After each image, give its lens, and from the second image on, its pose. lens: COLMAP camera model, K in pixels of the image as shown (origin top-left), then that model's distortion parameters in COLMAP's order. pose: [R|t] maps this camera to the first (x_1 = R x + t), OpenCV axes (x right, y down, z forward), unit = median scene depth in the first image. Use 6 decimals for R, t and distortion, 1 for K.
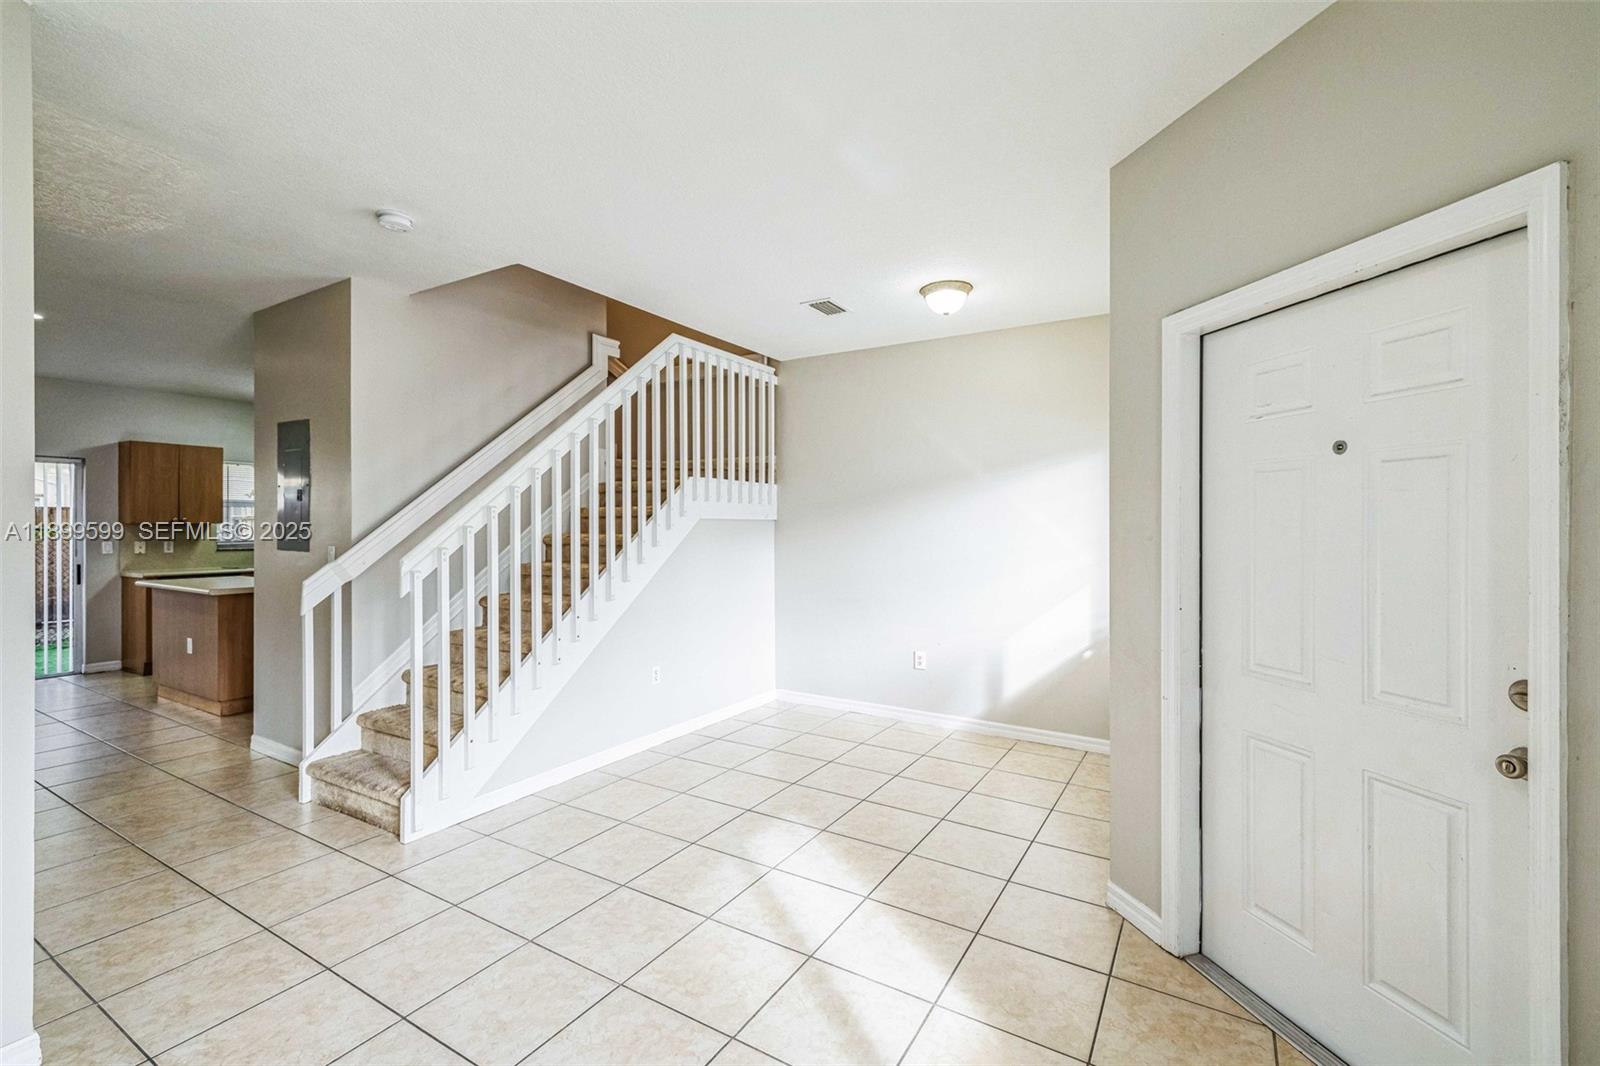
lens RADIAL K [[683.2, 0, 773.2], [0, 683.2, 535.2], [0, 0, 1]] dist [0.005716, 0.000981]
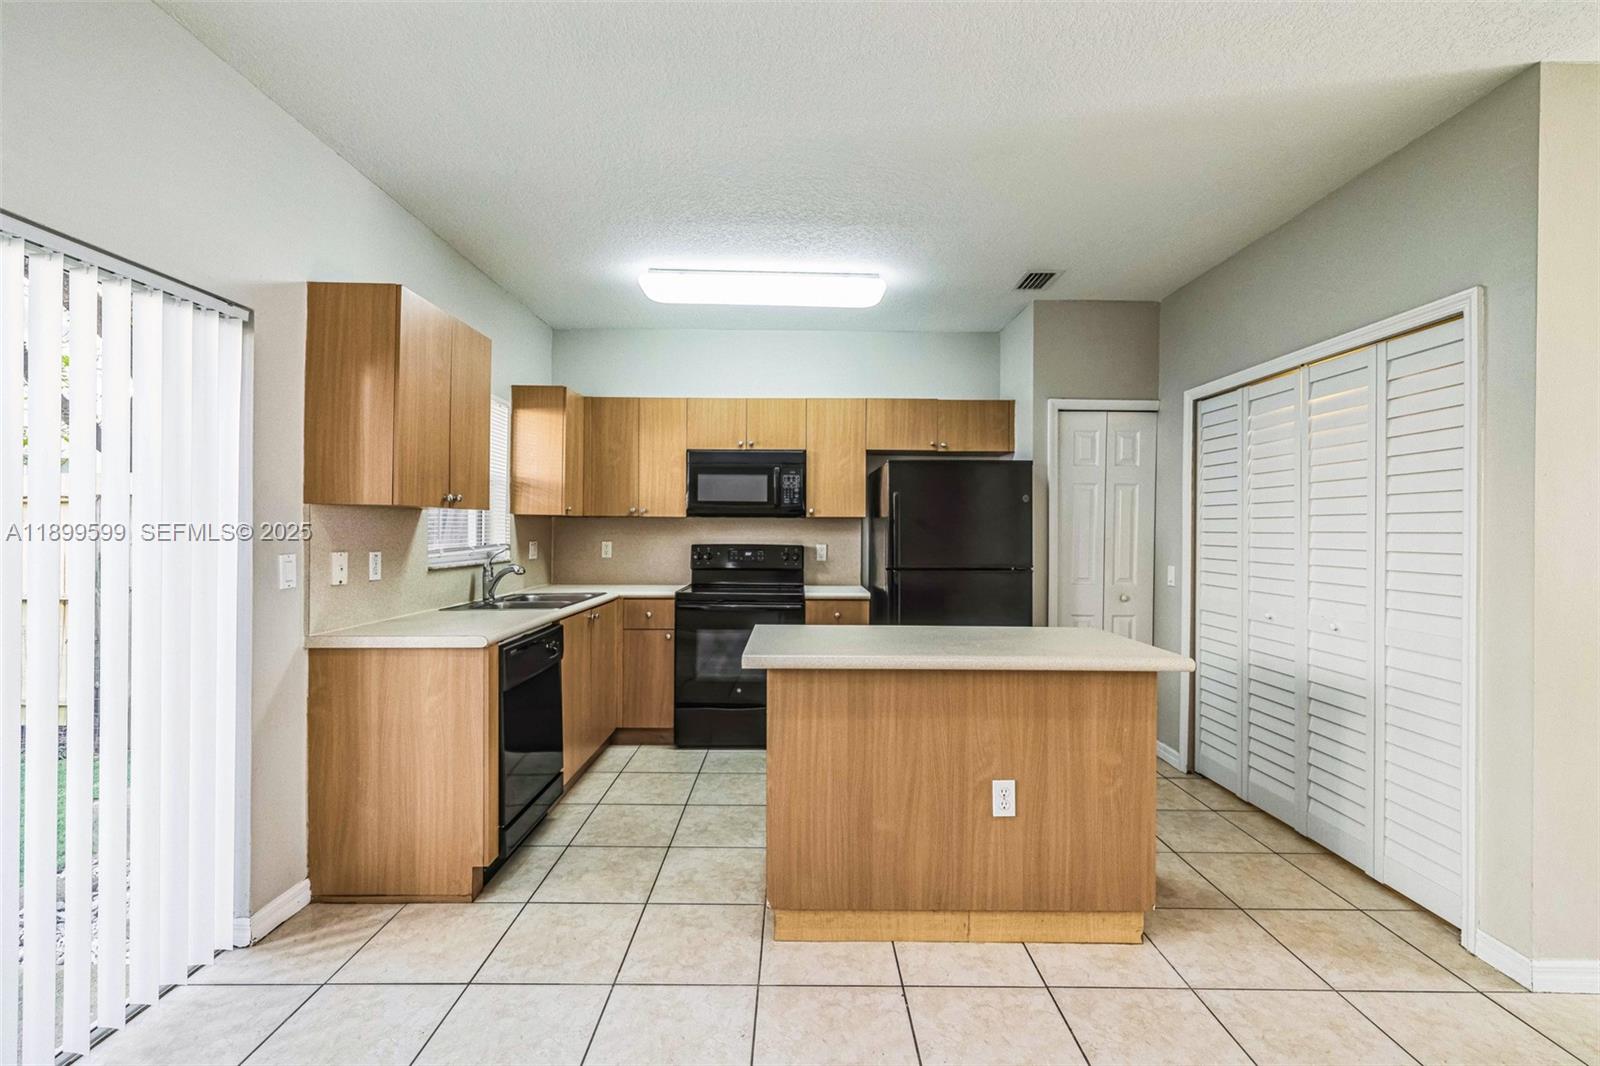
lens RADIAL K [[683.2, 0, 802.7], [0, 683.2, 522.2], [0, 0, 1]] dist [0.005716, 0.000981]
pose [[0.843510, -0.001070, 0.537112, -0.925344], [0.006378, 0.999947, -0.008024, -0.003481], [-0.537075, 0.010194, 0.843473, 0.549594]]
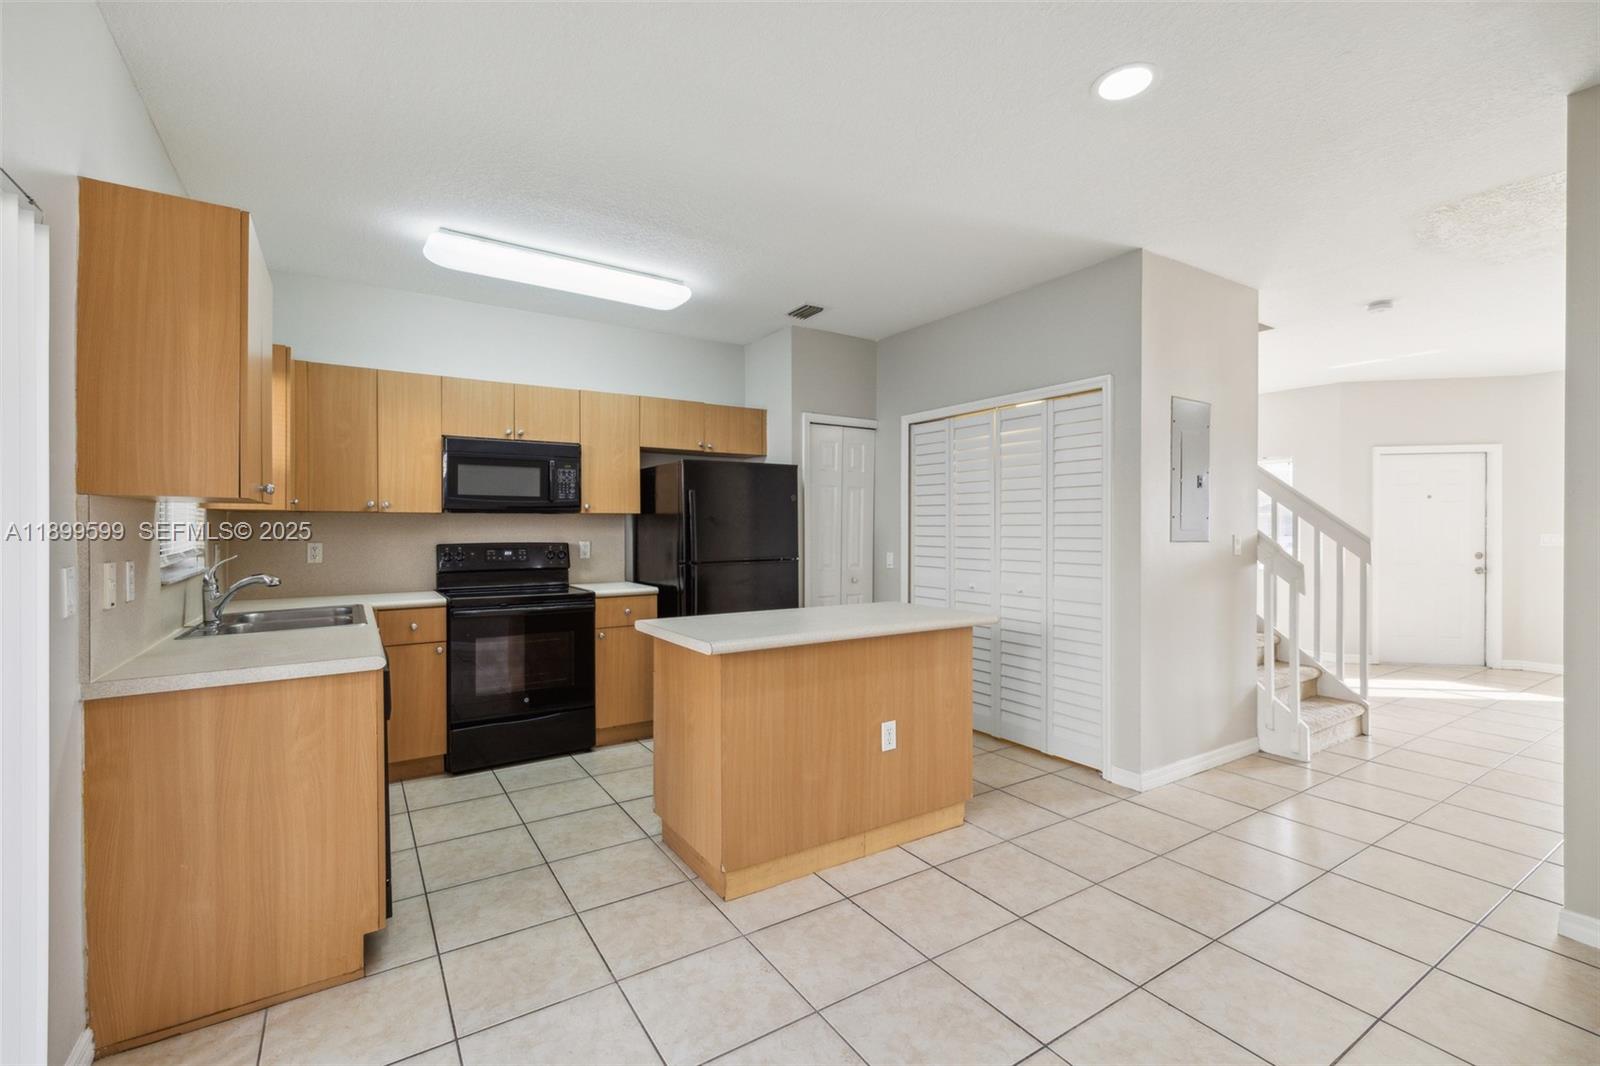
lens RADIAL K [[701.7, 0, 800.9], [0, 701.7, 522.8], [0, 0, 1]] dist [0.012206, -0.000304]
pose [[0.417917, -0.008934, 0.908441, -1.081597], [0.010373, 0.999933, 0.005062, -0.006043], [-0.908426, 0.007308, 0.417982, 0.646426]]
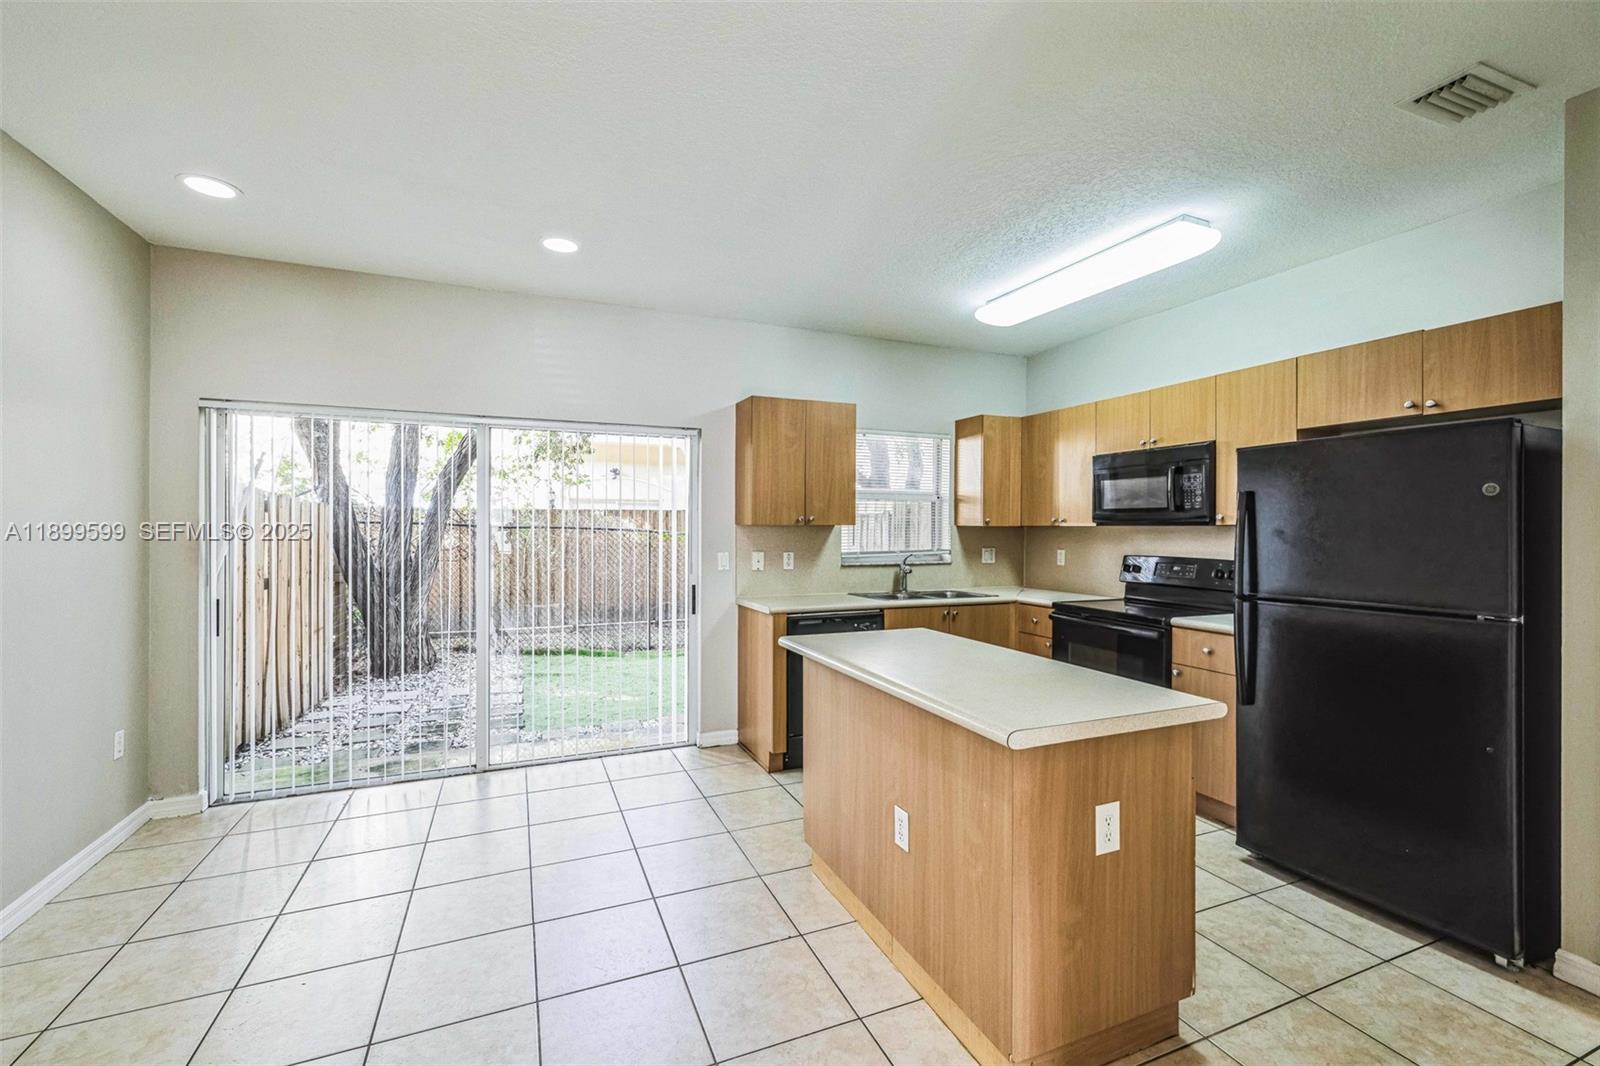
lens RADIAL K [[683.2, 0, 795.8], [0, 683.2, 522.4], [0, 0, 1]] dist [0.005716, 0.000981]
pose [[0.814654, -0.014532, -0.579766, -0.516060], [0.004799, 0.999821, -0.018317, -0.007865], [0.579928, 0.012140, 0.814577, 0.489831]]
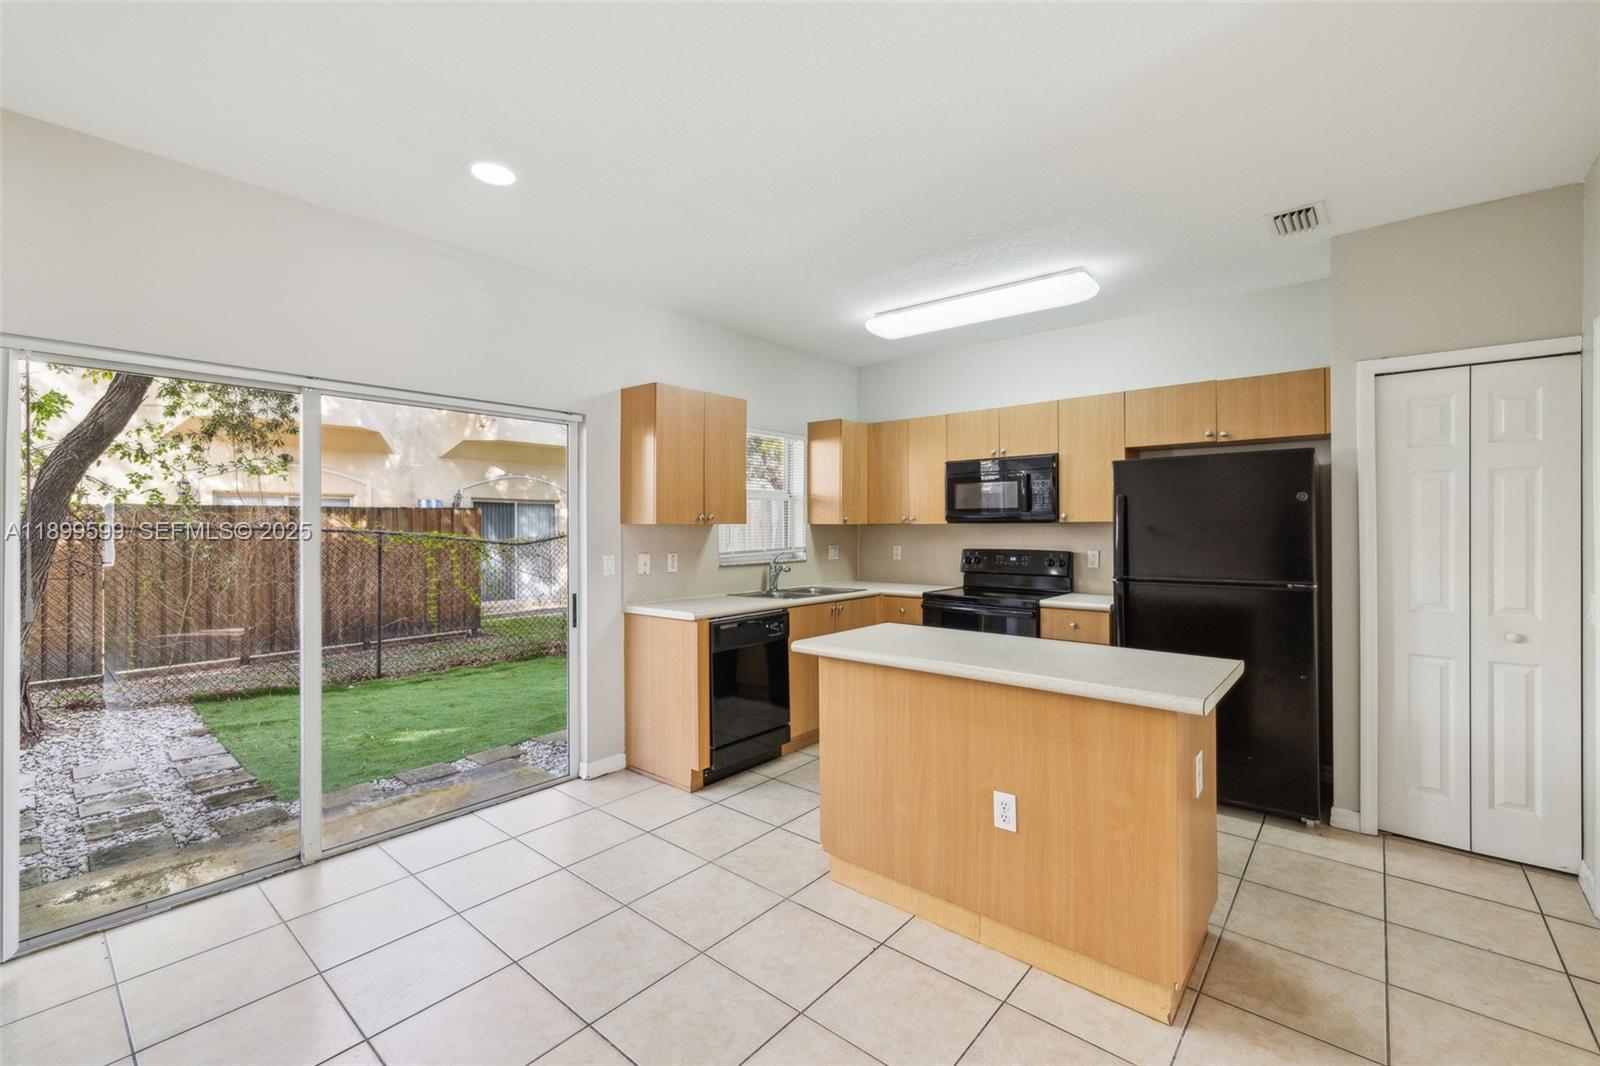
lens RADIAL K [[683.2, 0, 792.4], [0, 683.2, 517.1], [0, 0, 1]] dist [0.005716, 0.000981]
pose [[0.988217, -0.018041, -0.151993, -0.712293], [0.015074, 0.999673, -0.020652, -0.009543], [0.152316, 0.018118, 0.988166, 0.430185]]
